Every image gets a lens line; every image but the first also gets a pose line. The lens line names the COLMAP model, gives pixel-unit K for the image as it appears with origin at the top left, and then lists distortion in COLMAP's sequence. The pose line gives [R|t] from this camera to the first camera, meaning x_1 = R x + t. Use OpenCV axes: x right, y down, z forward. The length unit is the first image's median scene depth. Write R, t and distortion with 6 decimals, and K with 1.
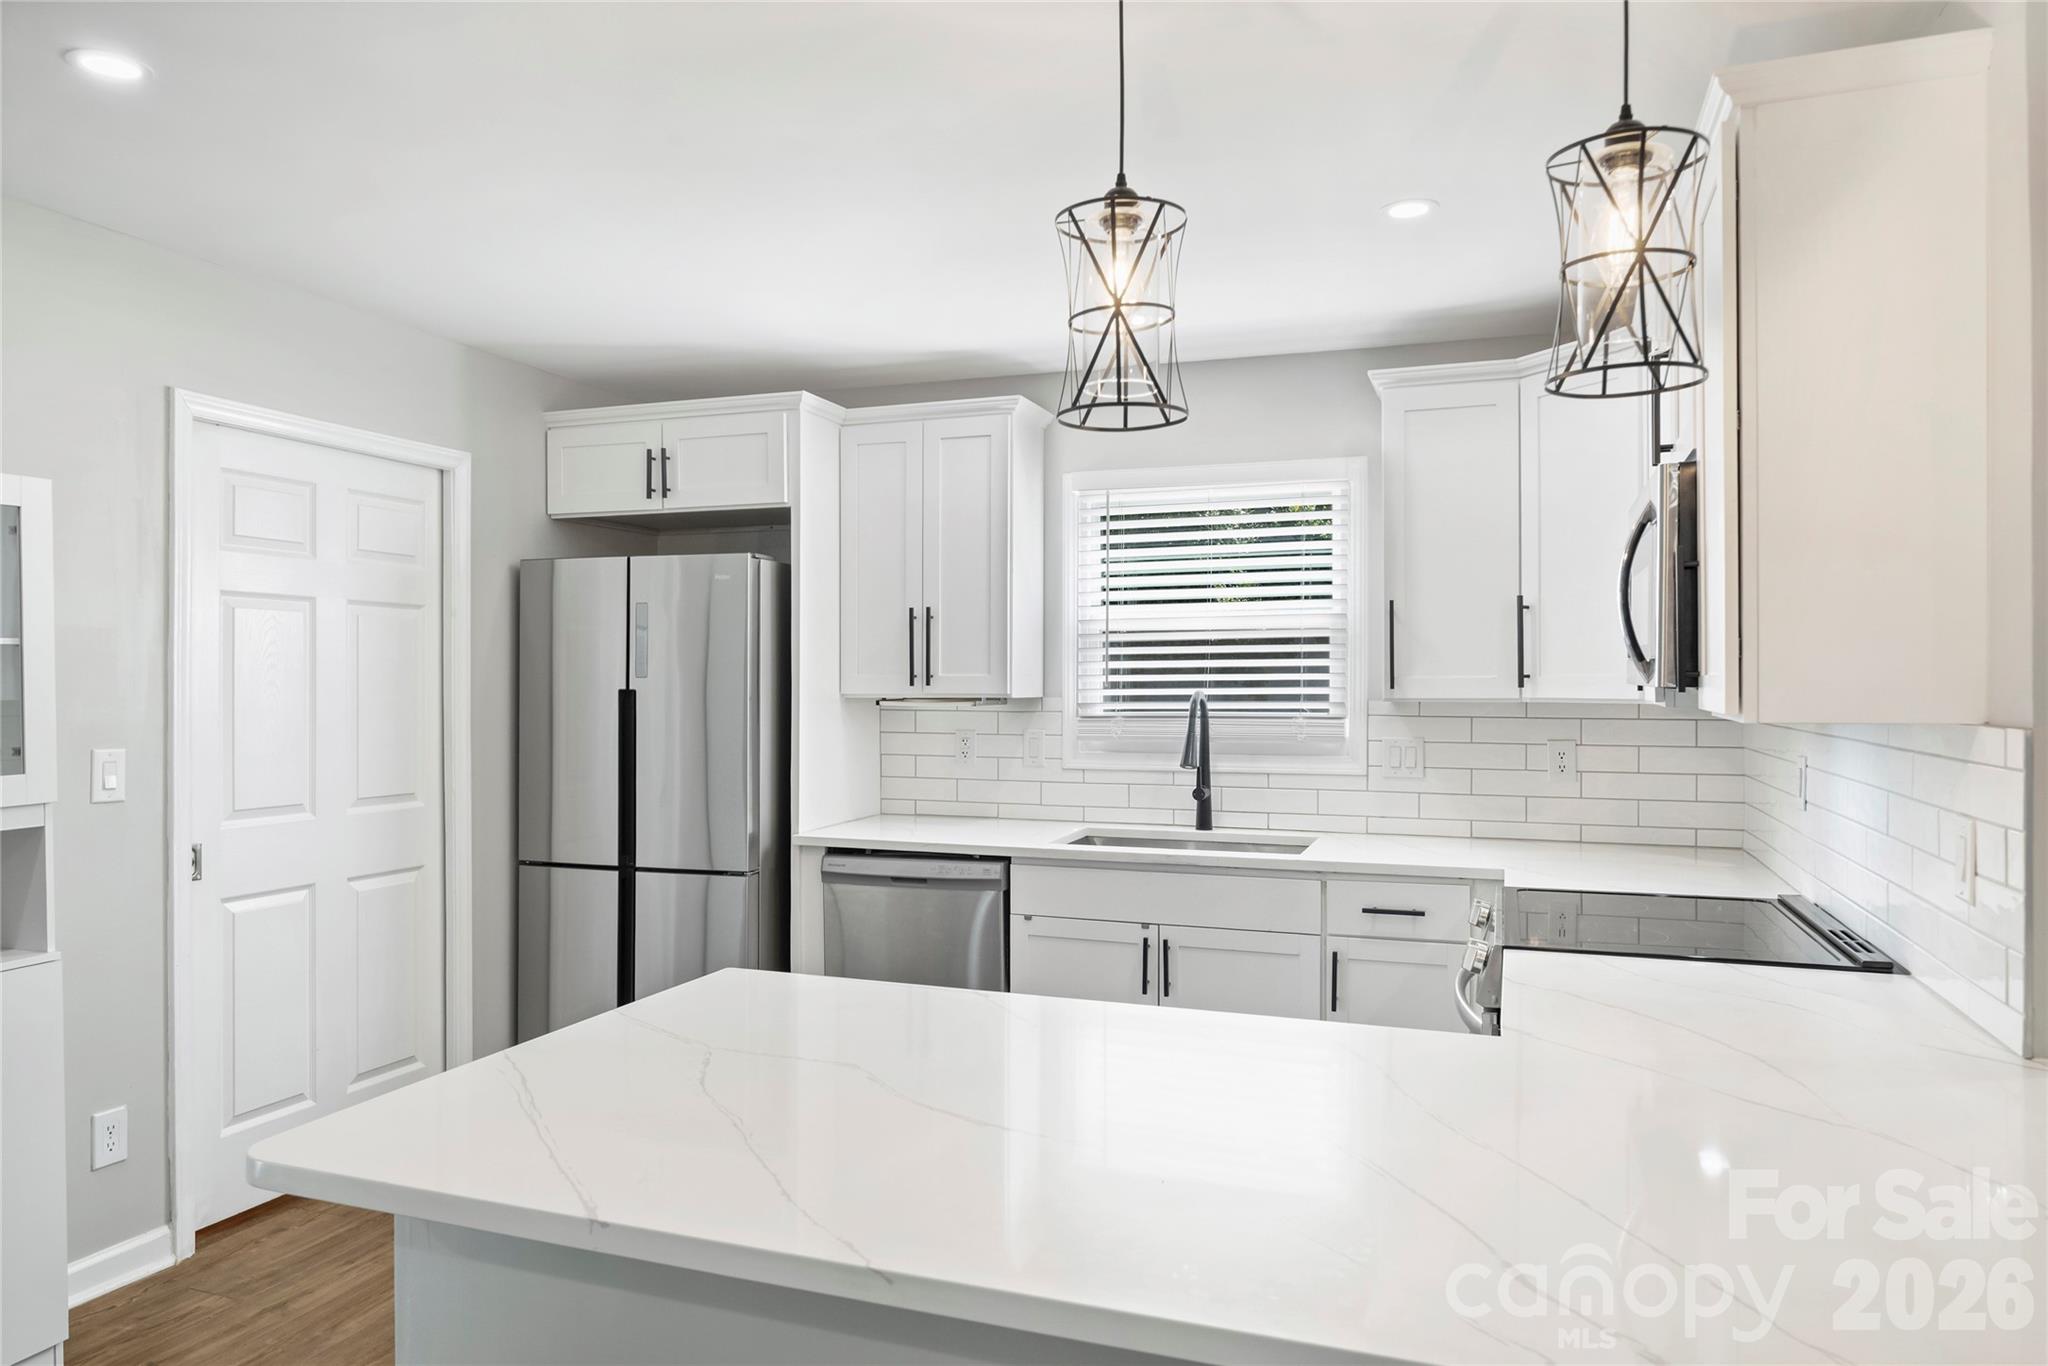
lens RADIAL K [[1356.8, 0, 1015.5], [0, 1356.8, 684.0], [0, 0, 1]] dist [-0.008876, 0.007982]
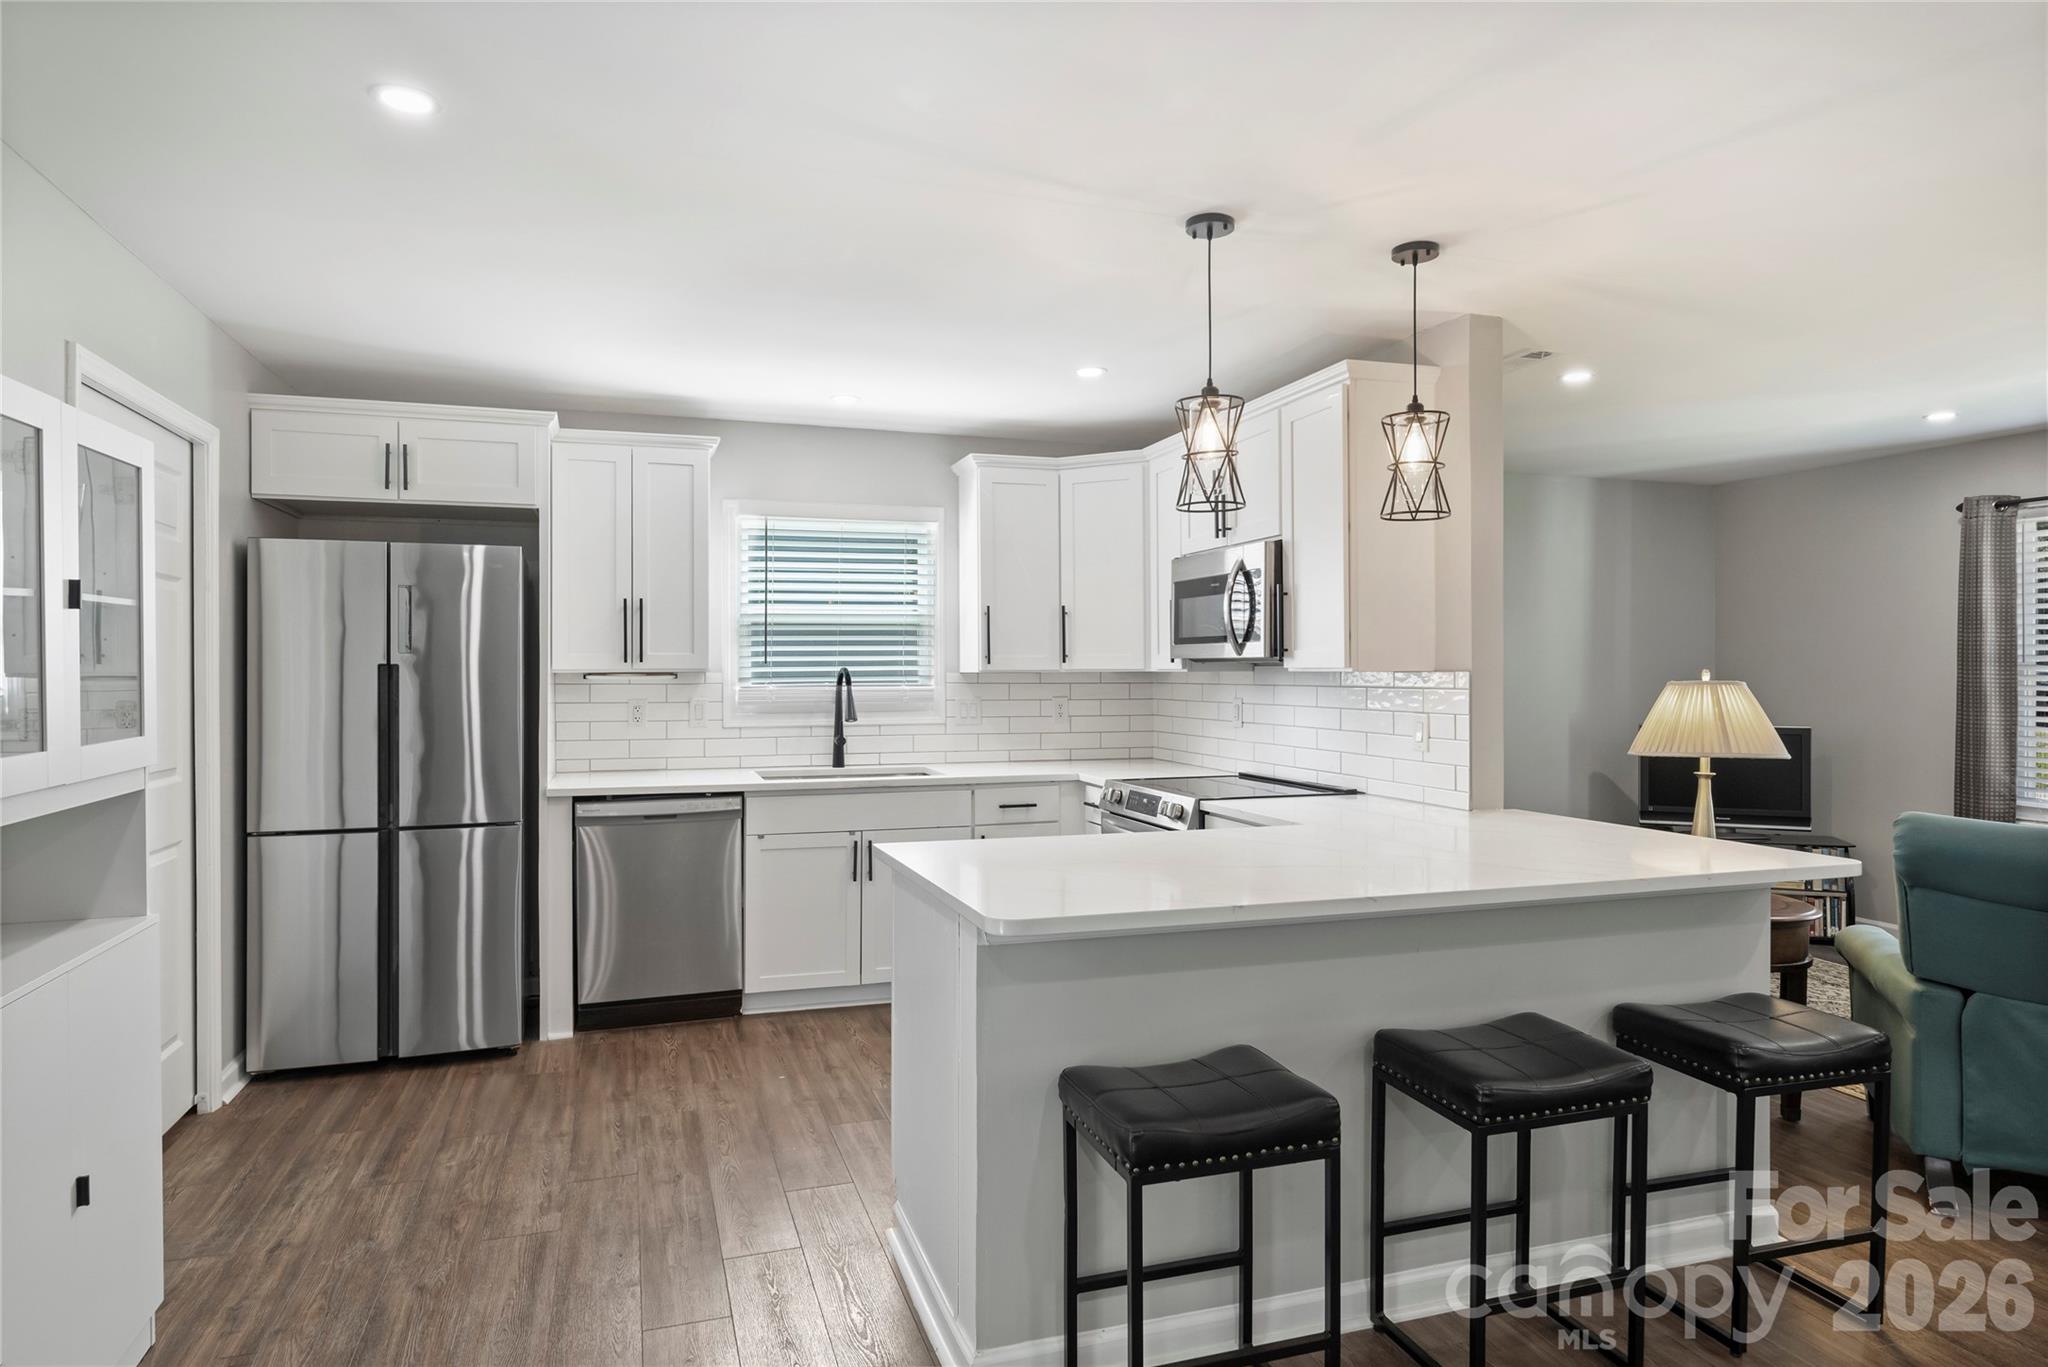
lens RADIAL K [[1193.0, 0, 1001.9], [0, 1193.0, 654.7], [0, 0, 1]] dist [0.009414, -0.008086]
pose [[0.786578, 0.007248, 0.617449, -0.492508], [0.003973, 0.999851, -0.016798, 0.014755], [-0.617479, 0.015666, 0.786432, -0.055814]]
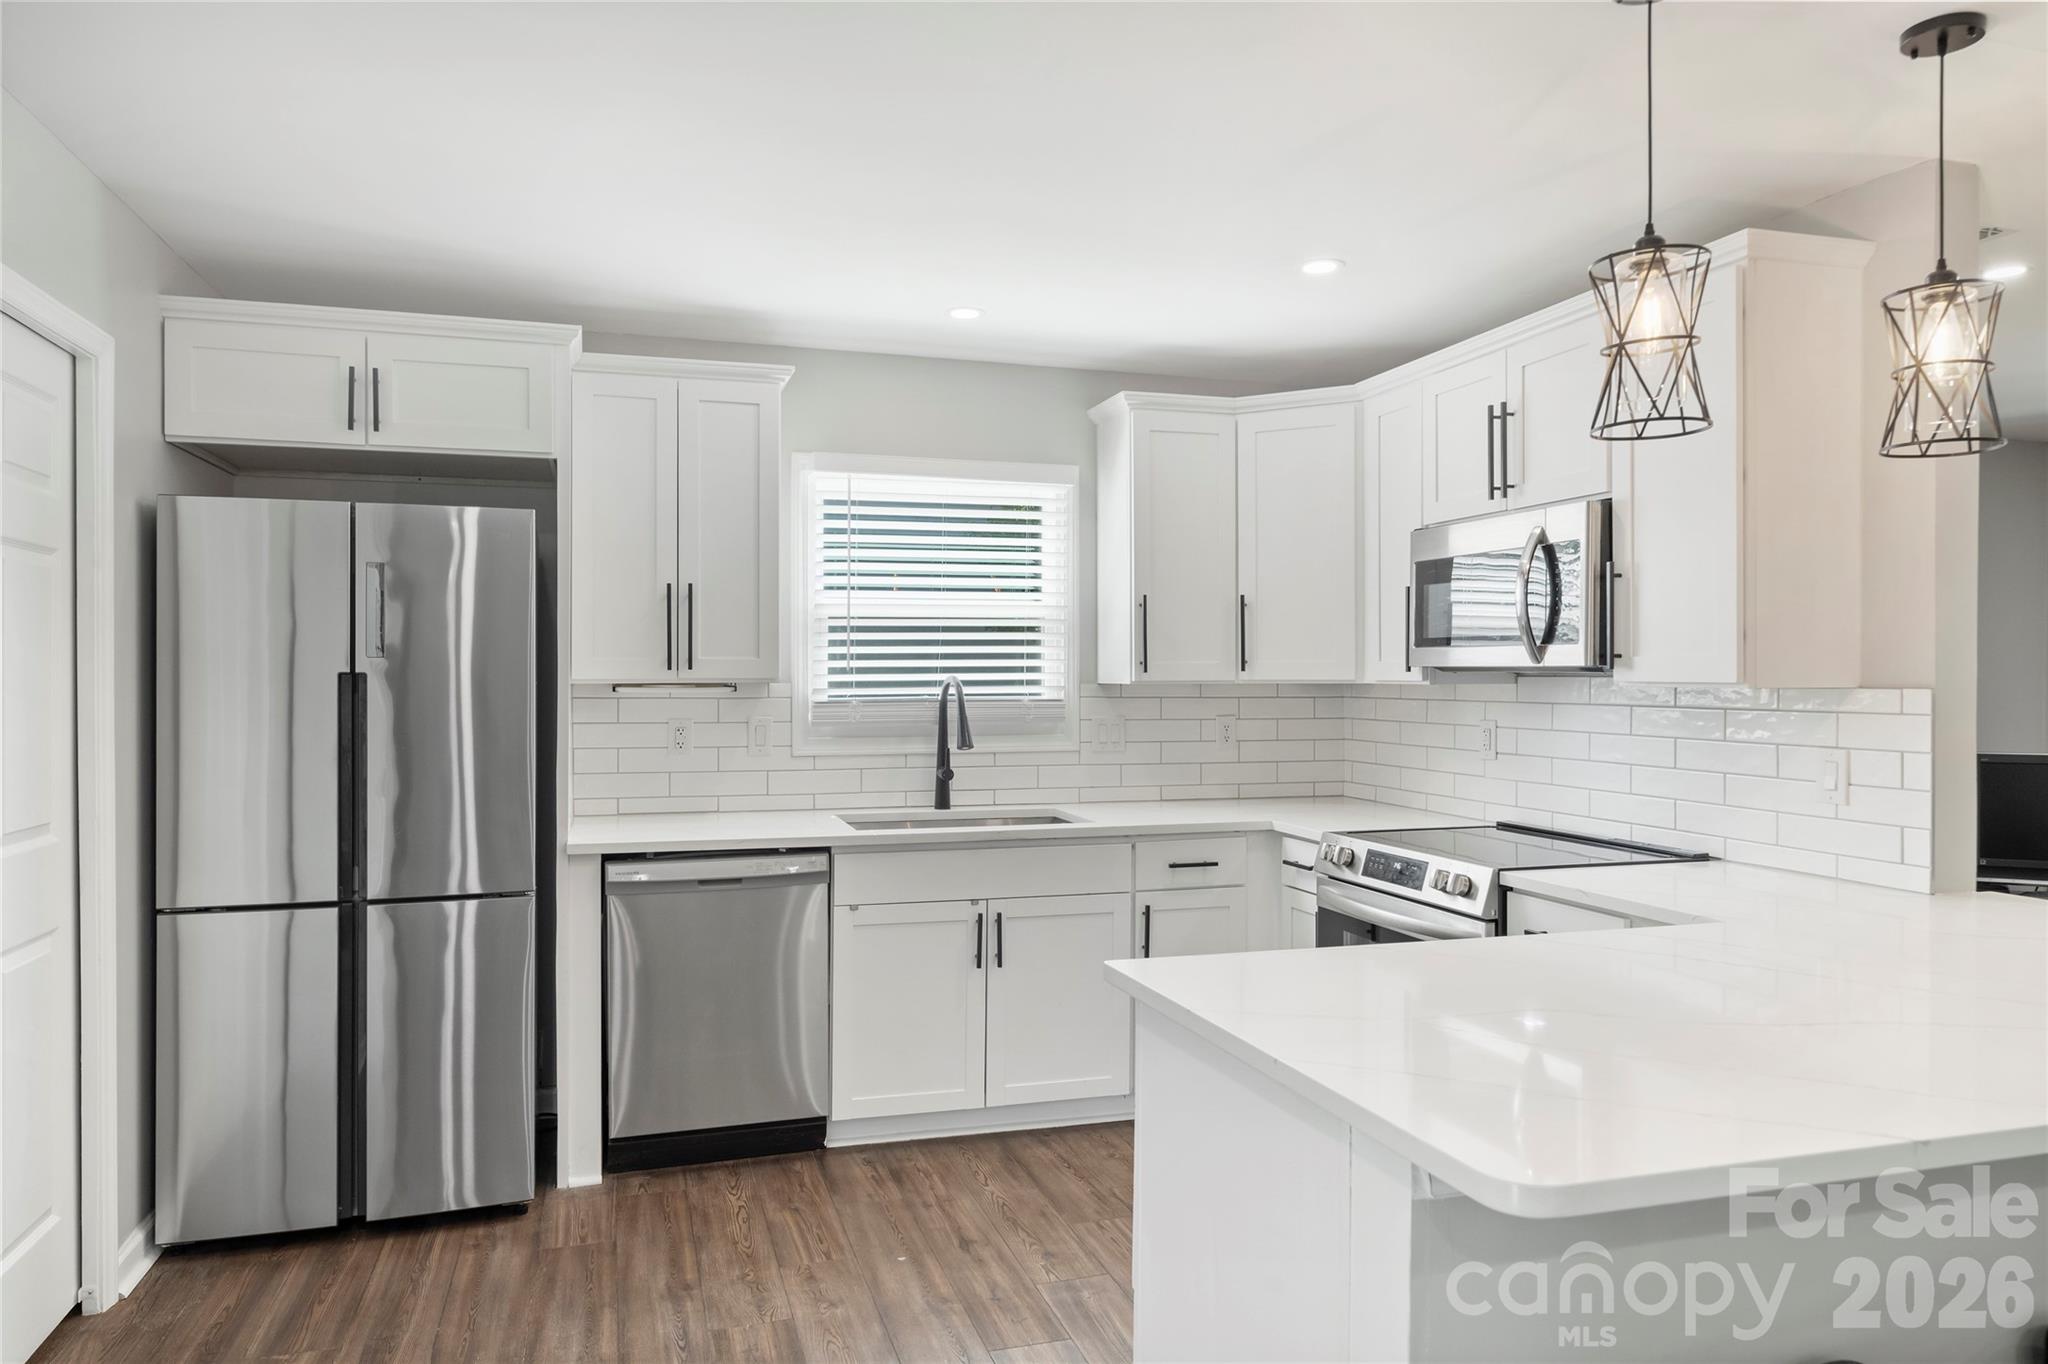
lens RADIAL K [[1313.4, 0, 999.4], [0, 1313.4, 663.9], [0, 0, 1]] dist [-0.002135, -0.000921]
pose [[0.799508, 0.006027, 0.600625, -0.443224], [0.001113, 0.999933, -0.011516, 0.008386], [-0.600654, 0.009875, 0.799448, 0.175938]]
